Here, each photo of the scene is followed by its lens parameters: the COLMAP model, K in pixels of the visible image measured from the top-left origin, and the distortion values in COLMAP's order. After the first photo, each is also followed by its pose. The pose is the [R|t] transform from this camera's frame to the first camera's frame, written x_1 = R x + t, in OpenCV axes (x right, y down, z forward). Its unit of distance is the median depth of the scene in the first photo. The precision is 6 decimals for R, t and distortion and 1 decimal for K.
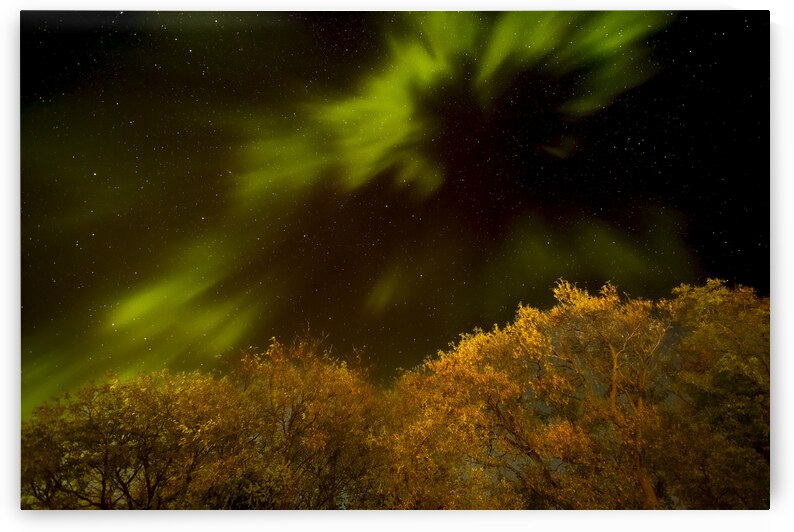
lens RADIAL K [[344.7, 0, 398.0], [0, 344.7, 263.9], [0, 0, 1]] dist [0.015040, -0.005428]
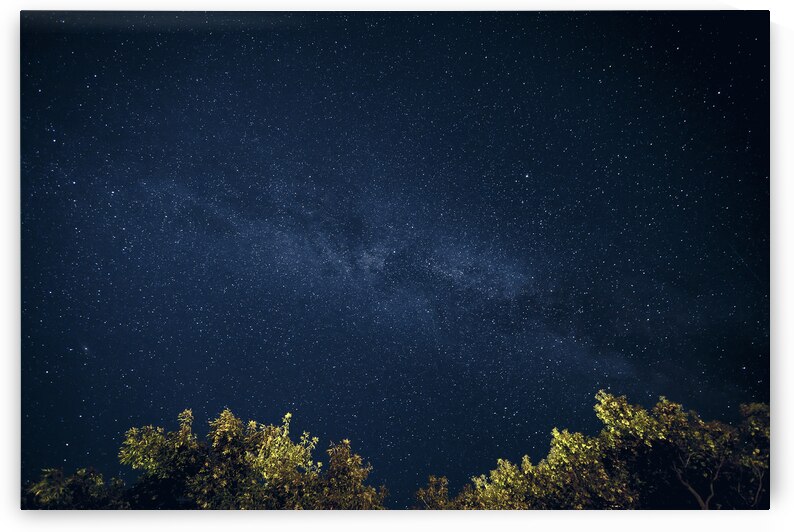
lens RADIAL K [[344.7, 0, 396.2], [0, 344.7, 259.2], [0, 0, 1]] dist [0.015040, -0.005428]
pose [[0.938668, 0.291339, 0.184453, -0.320577], [-0.115407, 0.769508, -0.628123, 0.509552], [-0.324935, 0.568312, 0.755935, 0.482175]]
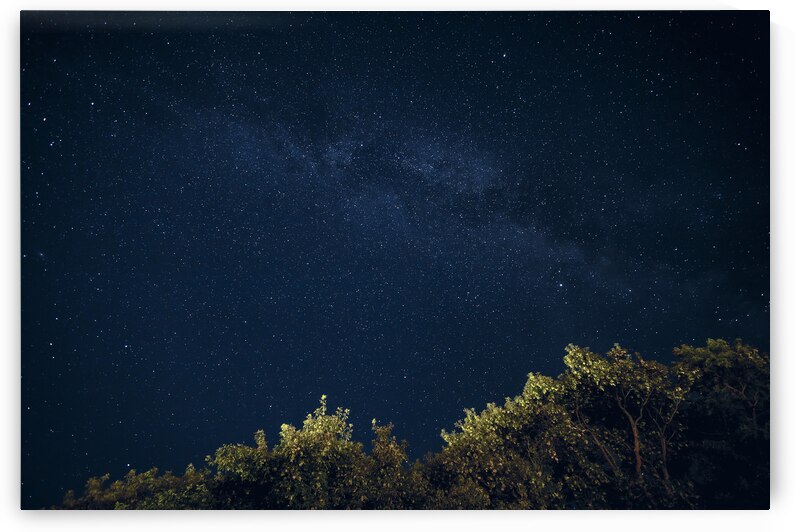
lens RADIAL K [[344.7, 0, 396.4], [0, 344.7, 258.5], [0, 0, 1]] dist [0.015040, -0.005428]
pose [[0.921050, 0.188959, 0.340531, -0.523692], [-0.049167, 0.923826, -0.379641, 0.304099], [-0.386328, 0.332925, 0.860181, 0.338073]]
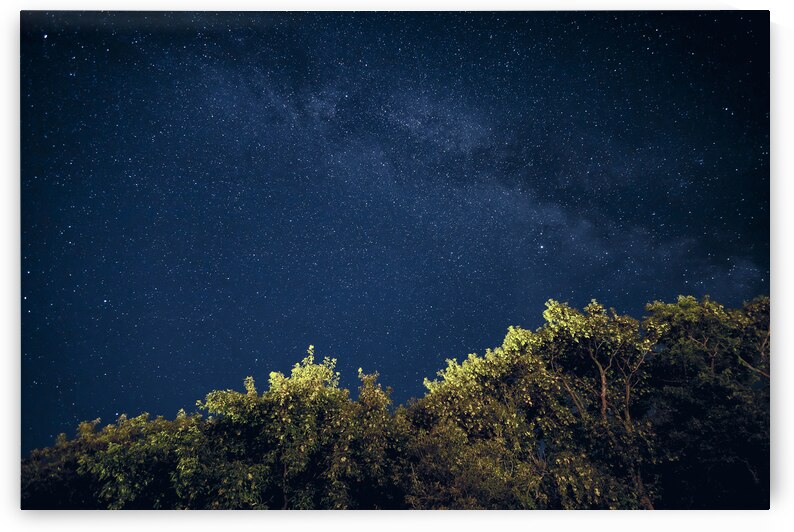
lens RADIAL K [[344.7, 0, 396.0], [0, 344.7, 259.6], [0, 0, 1]] dist [0.015040, -0.005428]
pose [[0.901533, 0.160903, 0.401683, -0.527964], [-0.052375, 0.962045, -0.267818, 0.318329], [-0.429530, 0.220409, 0.875742, 0.354948]]
